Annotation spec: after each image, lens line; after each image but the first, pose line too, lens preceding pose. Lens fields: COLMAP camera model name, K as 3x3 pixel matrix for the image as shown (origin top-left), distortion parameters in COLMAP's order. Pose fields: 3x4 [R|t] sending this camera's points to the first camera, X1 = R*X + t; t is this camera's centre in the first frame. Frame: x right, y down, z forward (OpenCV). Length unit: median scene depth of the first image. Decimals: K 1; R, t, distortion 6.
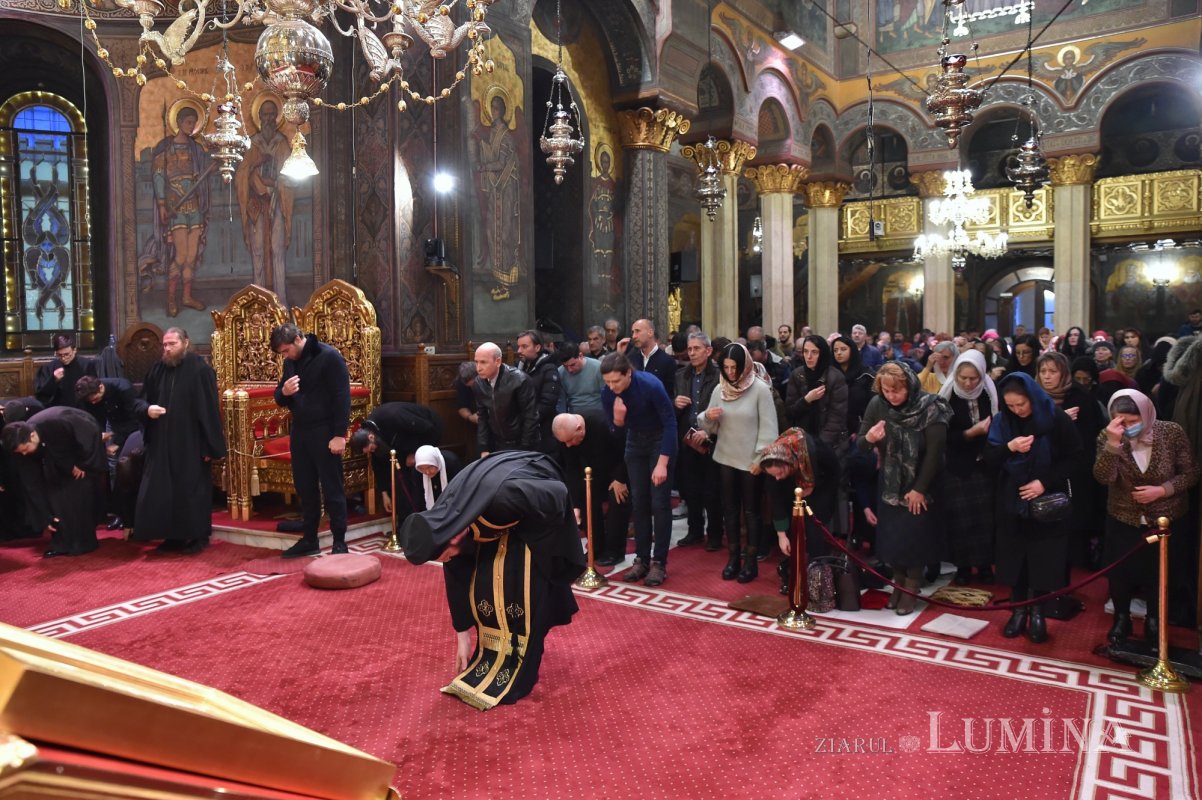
lens RADIAL K [[848.4, 0, 597.9], [0, 848.4, 377.3], [0, 0, 1]] dist [-0.131898, 0.119982]
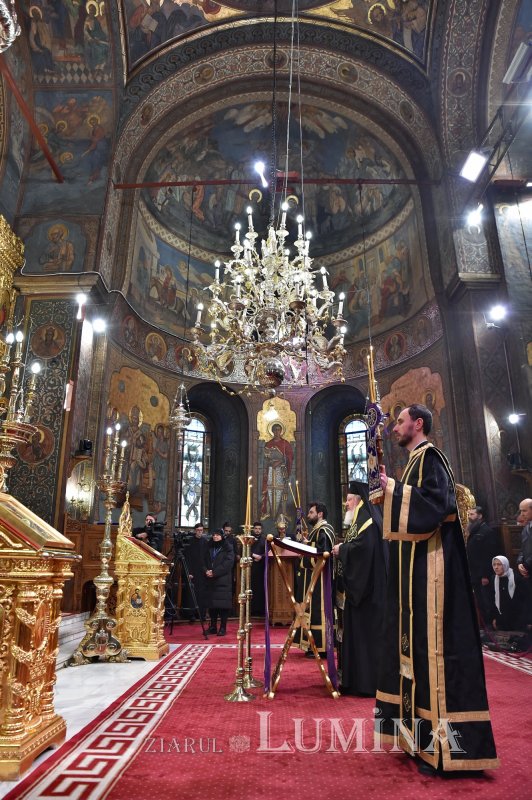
lens RADIAL K [[542.8, 0, 266.0], [0, 542.8, 400.0], [0, 0, 1]] dist [-0.180543, 0.189017]
pose [[0.569192, -0.227657, -0.790059, 0.262712], [-0.055893, 0.947966, -0.313426, 0.060217], [0.820303, 0.222559, 0.526850, 0.042694]]
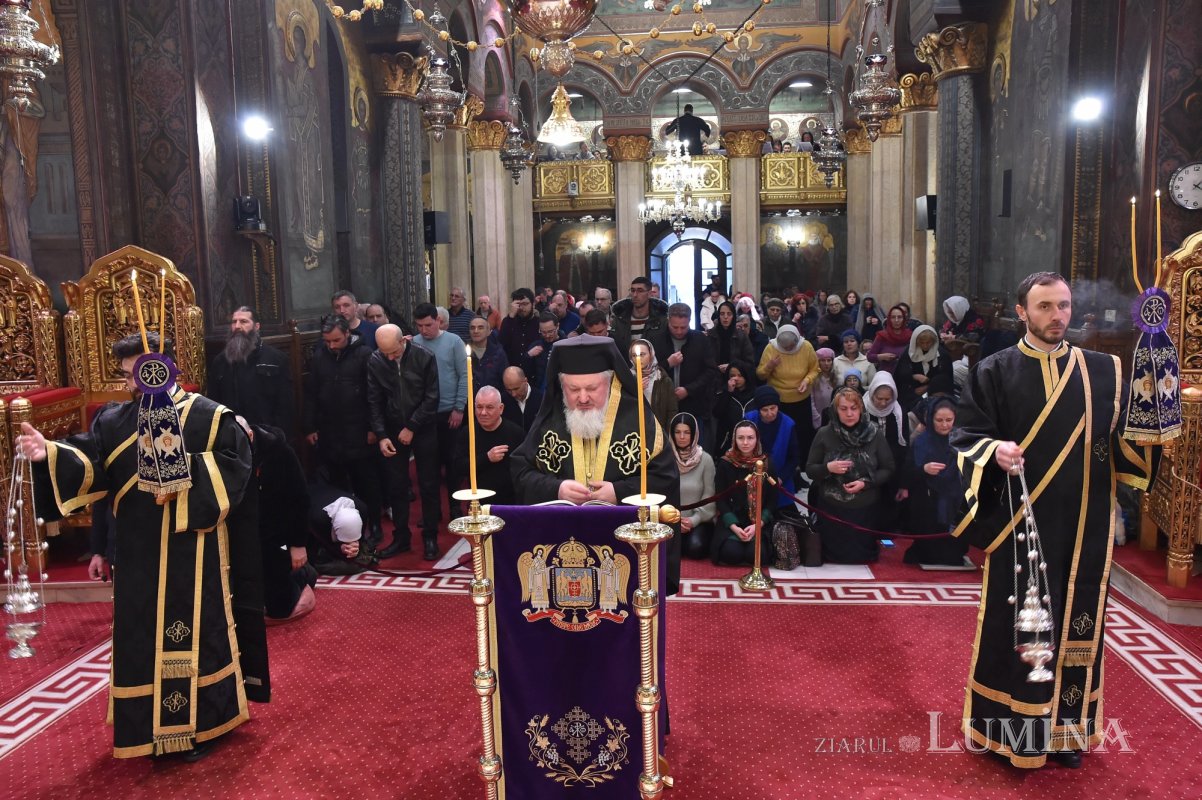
lens RADIAL K [[843.5, 0, 578.5], [0, 843.5, 394.1], [0, 0, 1]] dist [-0.123695, 0.113975]
pose [[0.891629, -0.067311, 0.447735, -0.206839], [0.031332, 0.995690, 0.087294, -0.022892], [-0.451681, -0.063805, 0.889895, 0.086541]]
